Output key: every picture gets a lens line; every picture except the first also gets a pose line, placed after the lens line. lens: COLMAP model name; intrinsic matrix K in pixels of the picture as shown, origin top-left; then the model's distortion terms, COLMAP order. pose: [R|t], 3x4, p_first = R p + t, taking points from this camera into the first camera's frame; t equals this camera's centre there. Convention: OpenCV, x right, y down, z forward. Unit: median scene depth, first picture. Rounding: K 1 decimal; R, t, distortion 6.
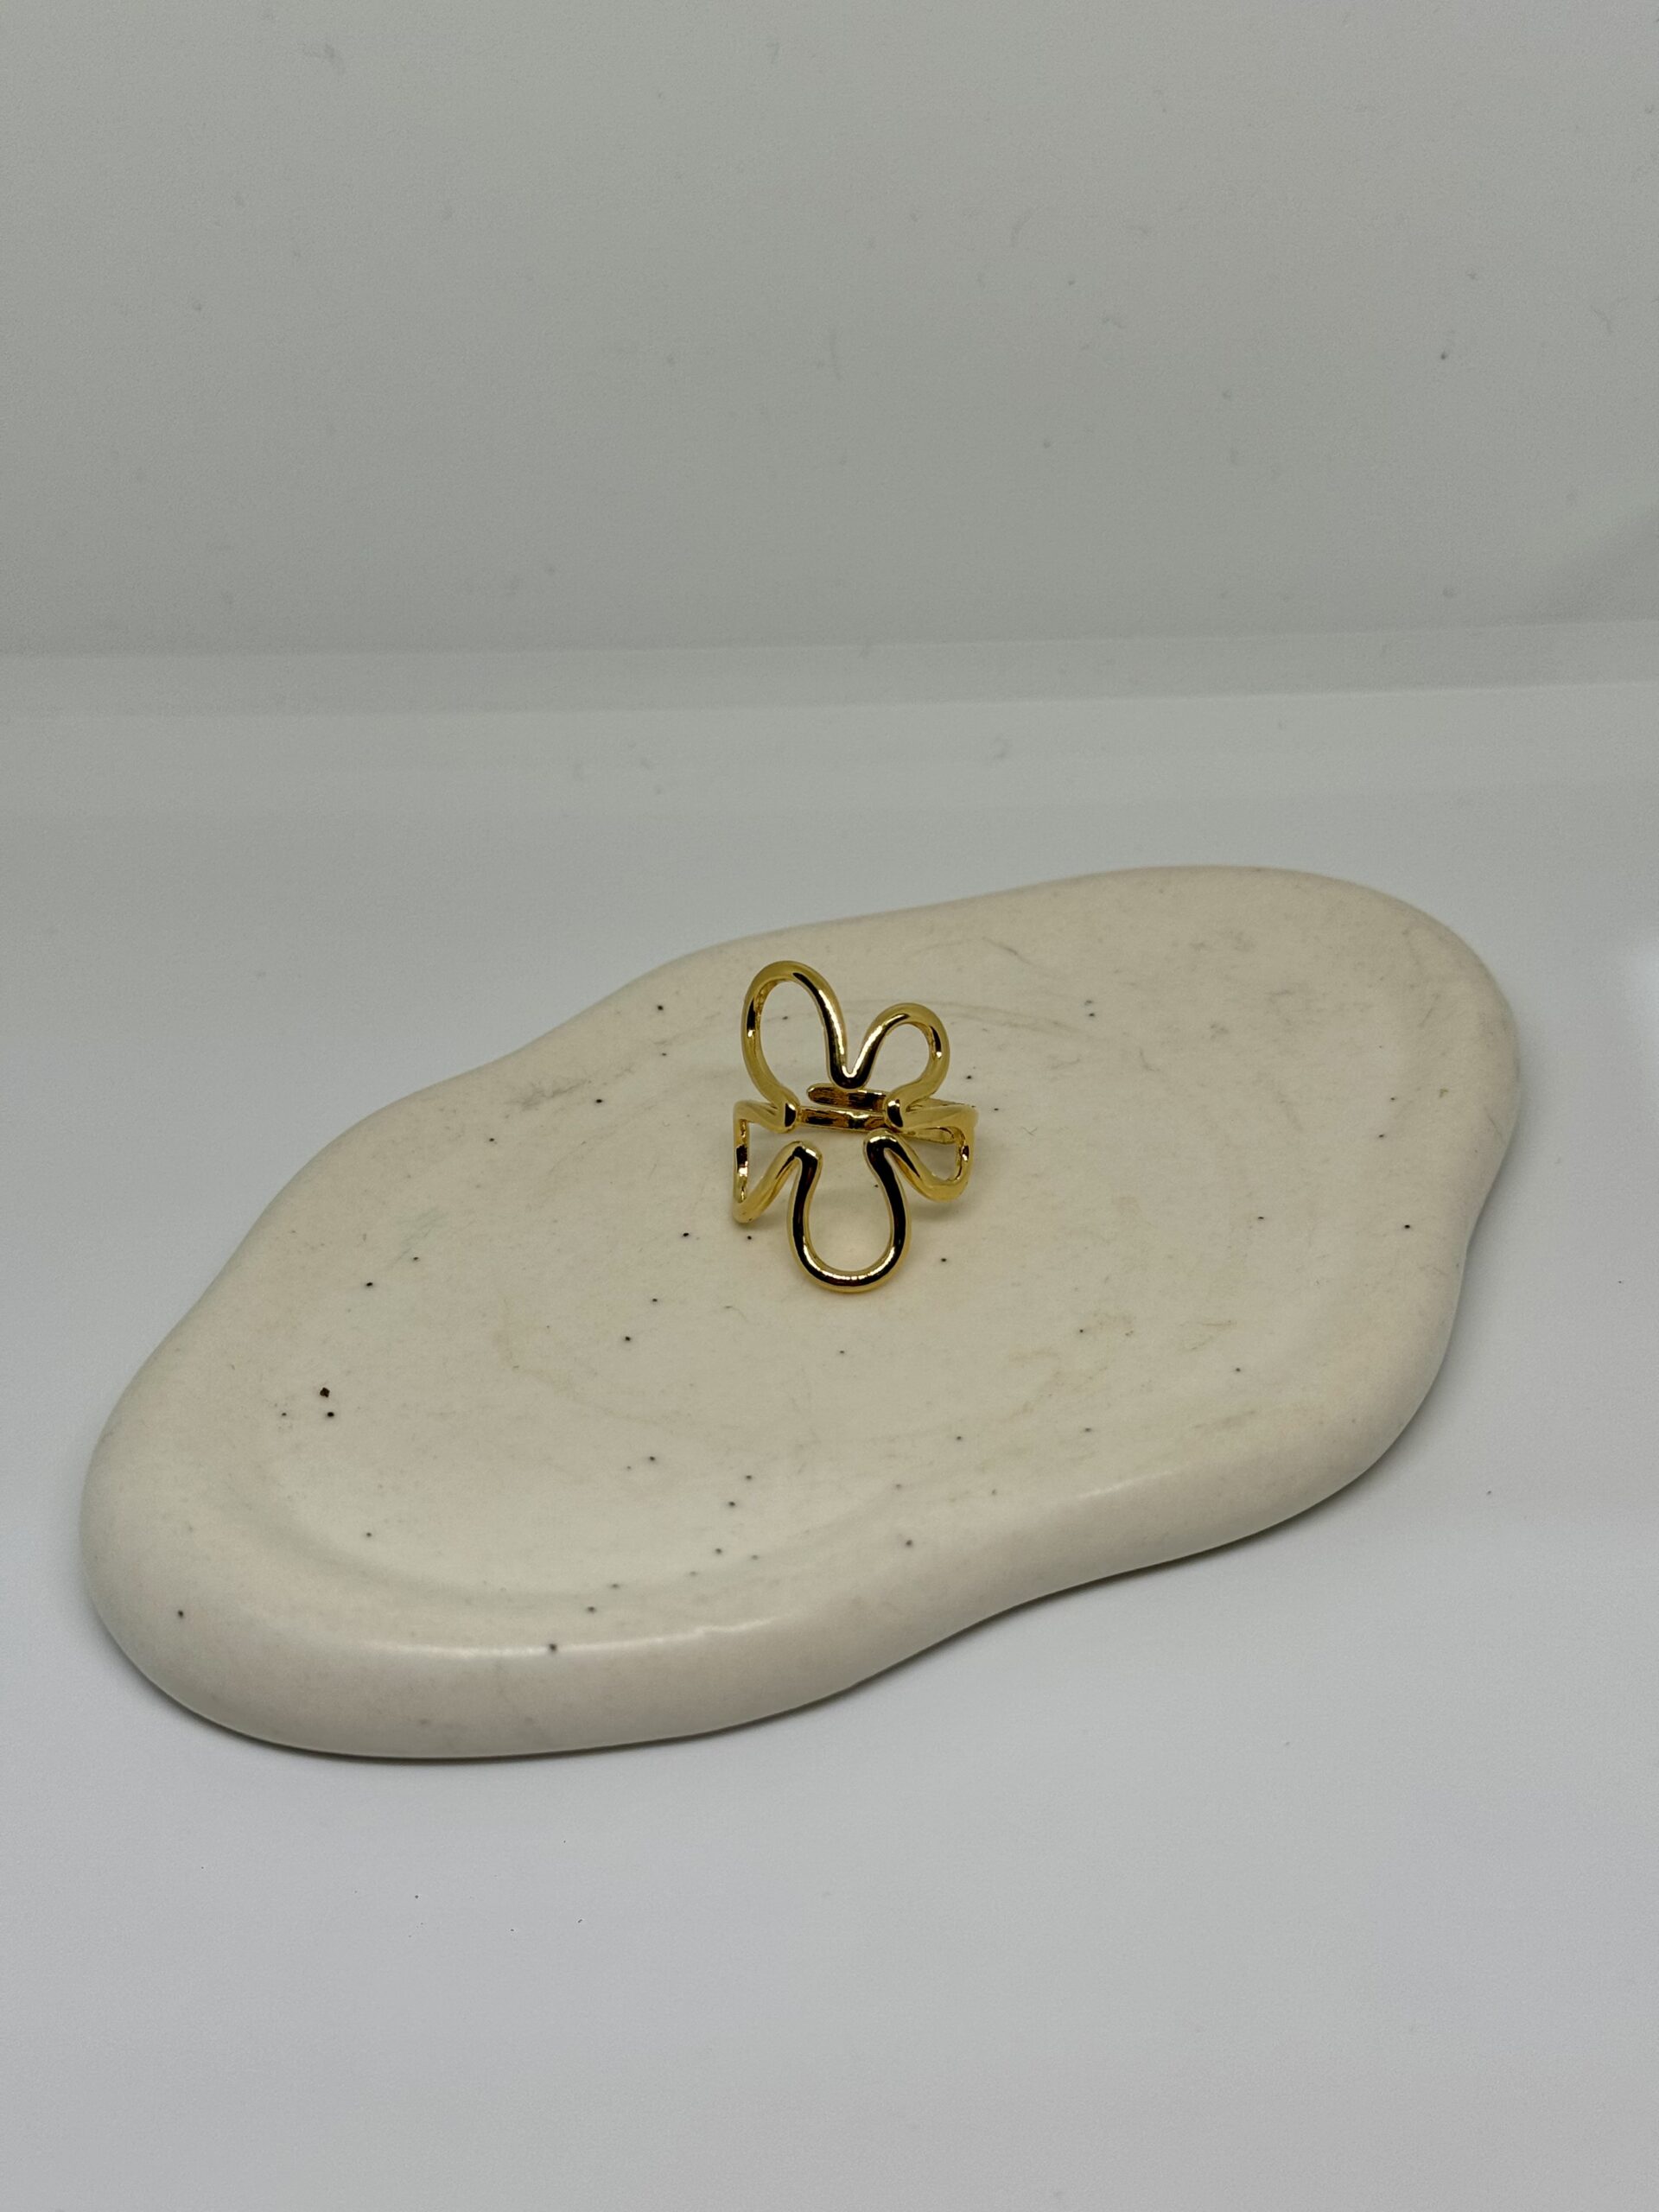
lens RADIAL K [[3260.8, 0, 829.5], [0, 3260.8, 1106.0], [0, 0, 1]] dist [0.228409, -0.864378]
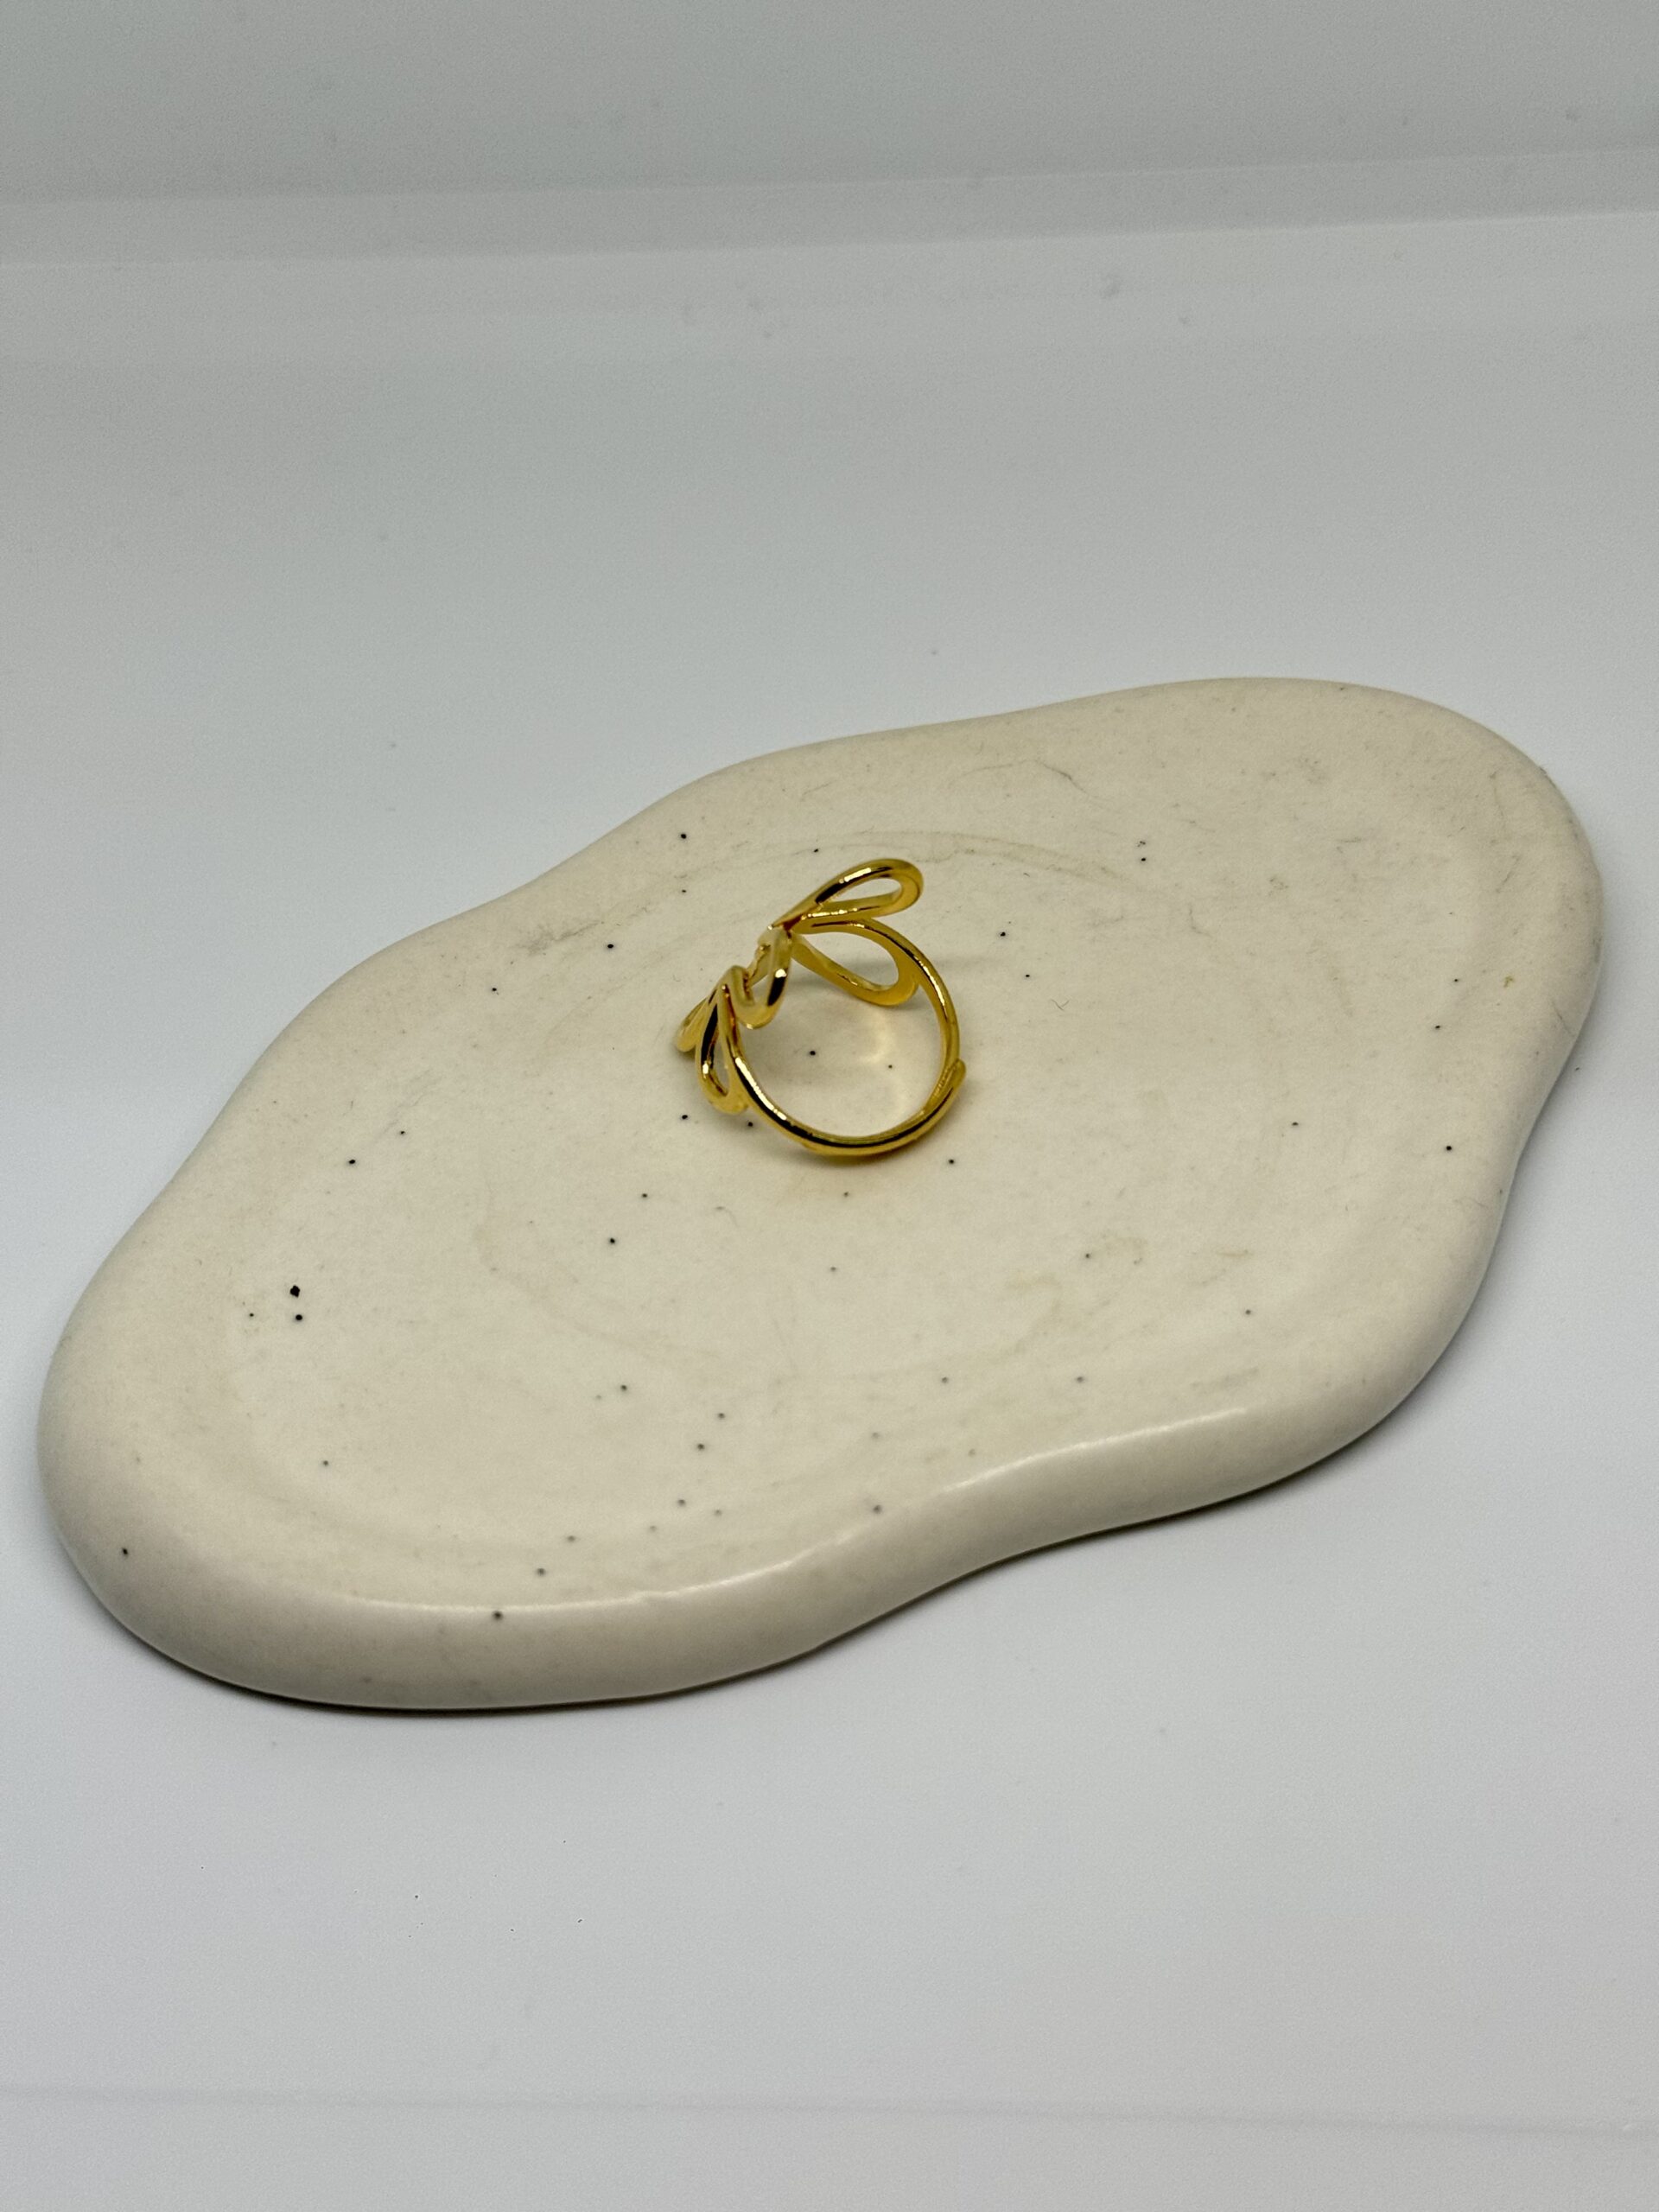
lens RADIAL K [[3260.8, 0, 829.5], [0, 3260.8, 1106.0], [0, 0, 1]] dist [0.228409, -0.864378]
pose [[0.996875, 0.037105, -0.069735, 0.065238], [-0.024098, 0.983579, 0.178863, -0.137008], [0.075226, -0.176624, 0.981400, 0.074104]]
